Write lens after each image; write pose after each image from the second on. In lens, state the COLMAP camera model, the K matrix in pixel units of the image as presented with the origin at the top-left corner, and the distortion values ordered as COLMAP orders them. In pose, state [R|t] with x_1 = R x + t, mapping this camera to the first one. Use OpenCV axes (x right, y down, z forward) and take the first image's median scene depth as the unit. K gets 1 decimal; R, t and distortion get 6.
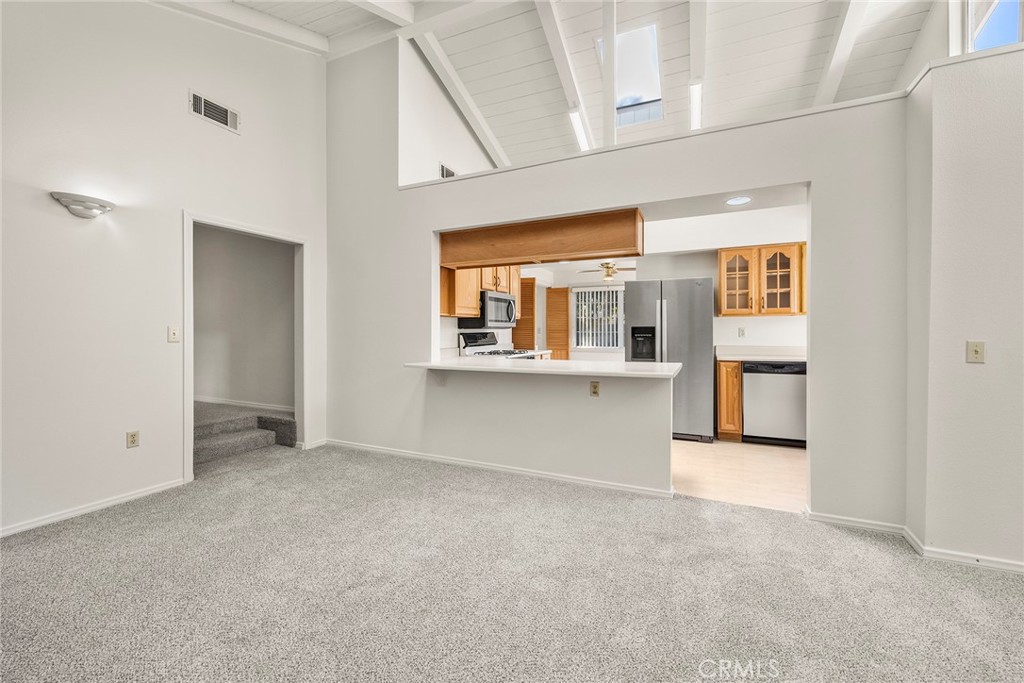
lens RADIAL K [[423.1, 0, 509.9], [0, 423.1, 333.3], [0, 0, 1]] dist [0.001399, 0.000502]
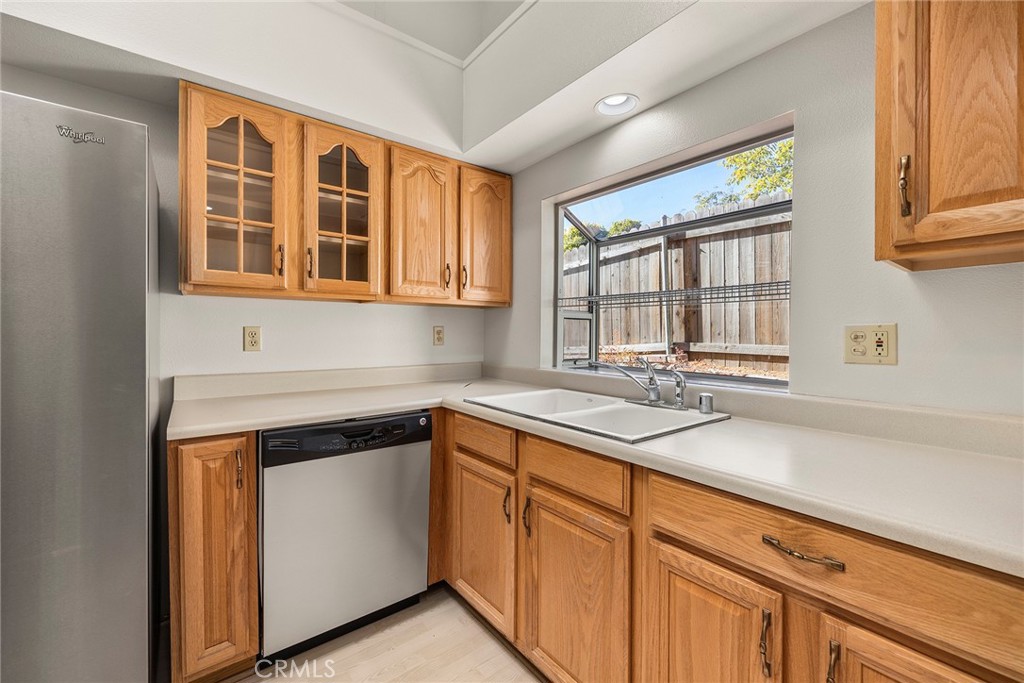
lens RADIAL K [[411.8, 0, 506.7], [0, 411.8, 335.6], [0, 0, 1]] dist [-0.000885, -0.000801]
pose [[0.460536, 0.003805, 0.887633, 0.345220], [-0.001223, 0.999993, -0.003653, -0.004411], [-0.887640, 0.000597, 0.460538, 0.665018]]
